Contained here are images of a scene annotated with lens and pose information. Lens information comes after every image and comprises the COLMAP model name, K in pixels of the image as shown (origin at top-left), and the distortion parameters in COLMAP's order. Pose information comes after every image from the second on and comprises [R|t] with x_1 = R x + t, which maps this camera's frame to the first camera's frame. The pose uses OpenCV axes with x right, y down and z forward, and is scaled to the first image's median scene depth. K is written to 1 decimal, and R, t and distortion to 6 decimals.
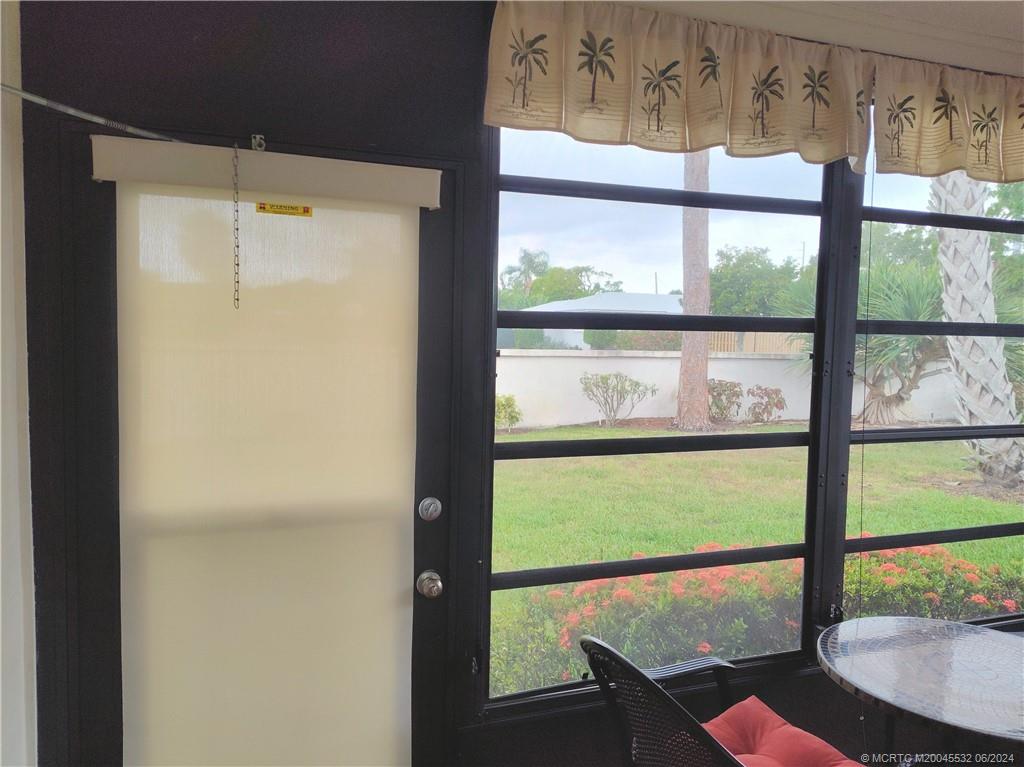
lens RADIAL K [[773.9, 0, 501.1], [0, 773.9, 384.3], [0, 0, 1]] dist [0.032153, -0.038727]
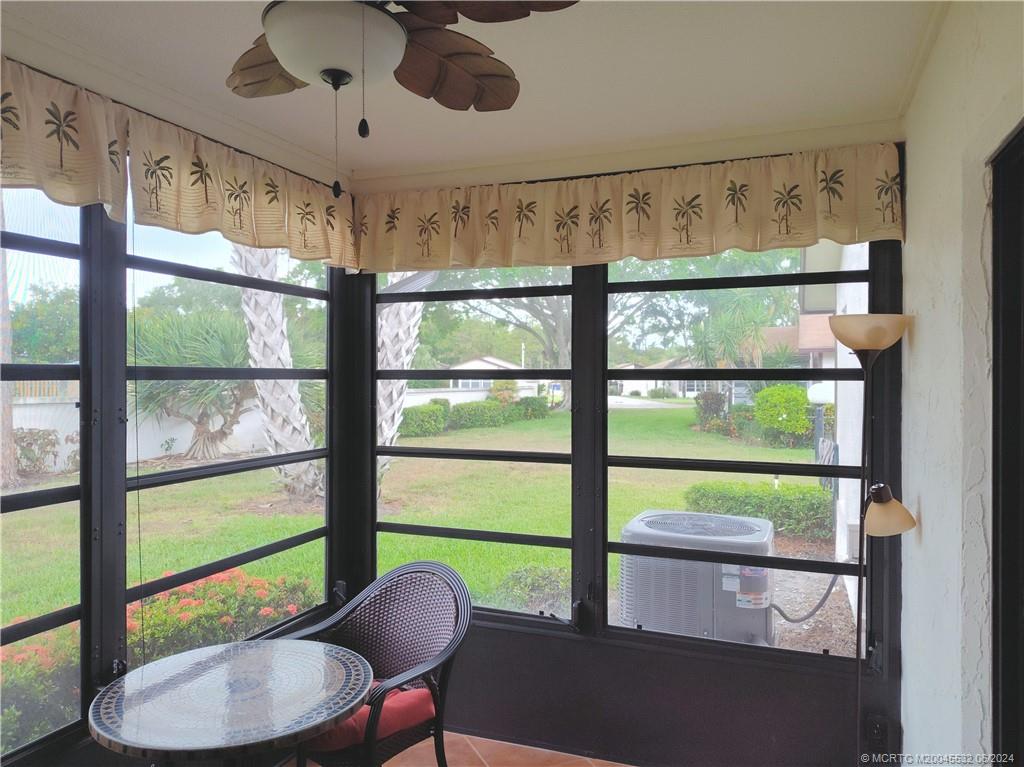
lens RADIAL K [[725.2, 0, 540.4], [0, 725.2, 381.5], [0, 0, 1]] dist [0.044390, -0.040867]
pose [[0.652947, -0.025122, 0.756987, 0.077960], [0.064848, 0.997634, -0.022827, -0.006434], [-0.754623, 0.063994, 0.653031, -0.013388]]
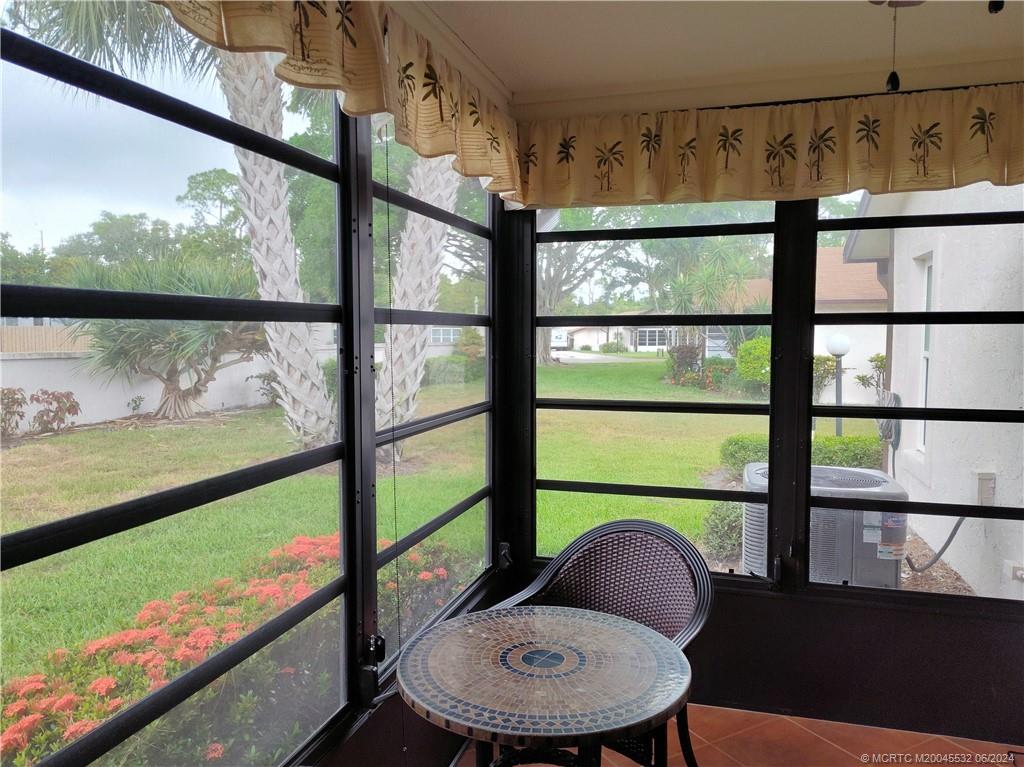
lens RADIAL K [[725.2, 0, 468.7], [0, 725.2, 383.9], [0, 0, 1]] dist [0.044390, -0.040867]
pose [[0.586056, -0.077324, 0.806573, -0.128558], [0.070057, 0.996544, 0.044633, -0.022760], [-0.807236, 0.030349, 0.589448, 0.373294]]
